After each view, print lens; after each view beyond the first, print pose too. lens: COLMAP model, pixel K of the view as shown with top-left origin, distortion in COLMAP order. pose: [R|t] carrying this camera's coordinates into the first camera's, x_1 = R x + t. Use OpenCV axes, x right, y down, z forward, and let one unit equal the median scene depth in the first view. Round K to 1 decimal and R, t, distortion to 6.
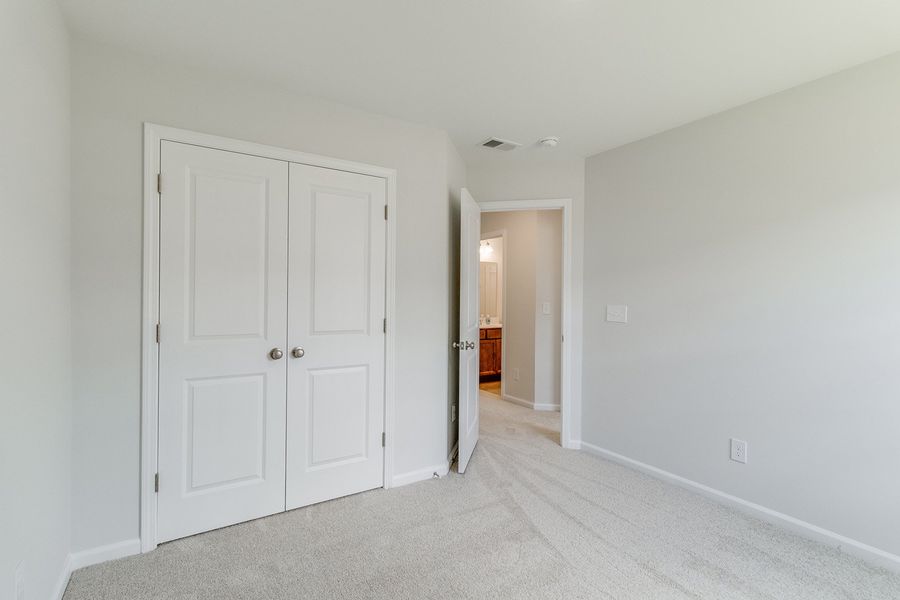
lens RADIAL K [[417.5, 0, 452.1], [0, 417.5, 296.5], [0, 0, 1]] dist [0.002846, 0.000600]
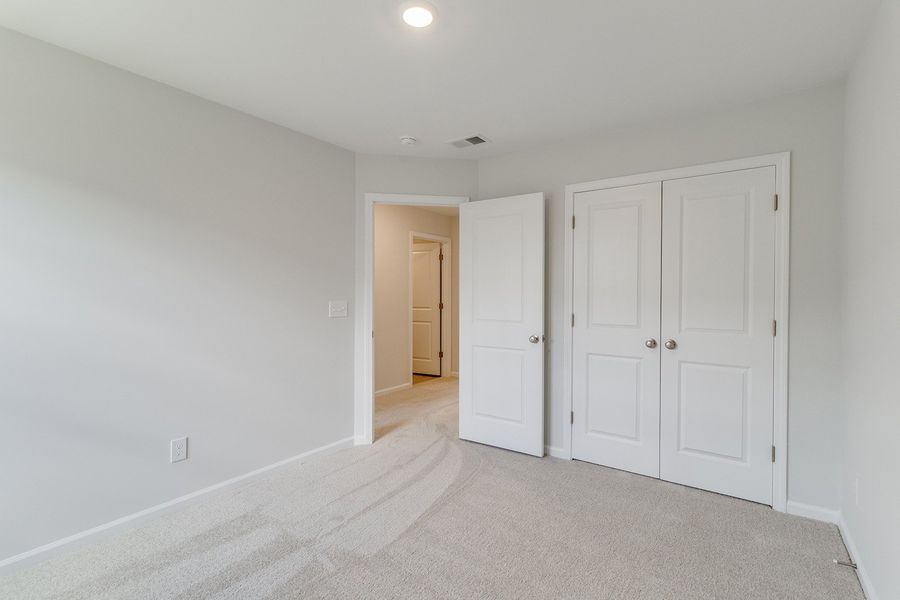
lens RADIAL K [[417.5, 0, 452.1], [0, 417.5, 296.5], [0, 0, 1]] dist [0.002846, 0.000600]
pose [[0.370867, 0.006287, -0.928665, 0.467723], [0.001608, 0.999971, 0.007412, -0.005526], [0.928685, -0.004242, 0.370846, 0.030786]]
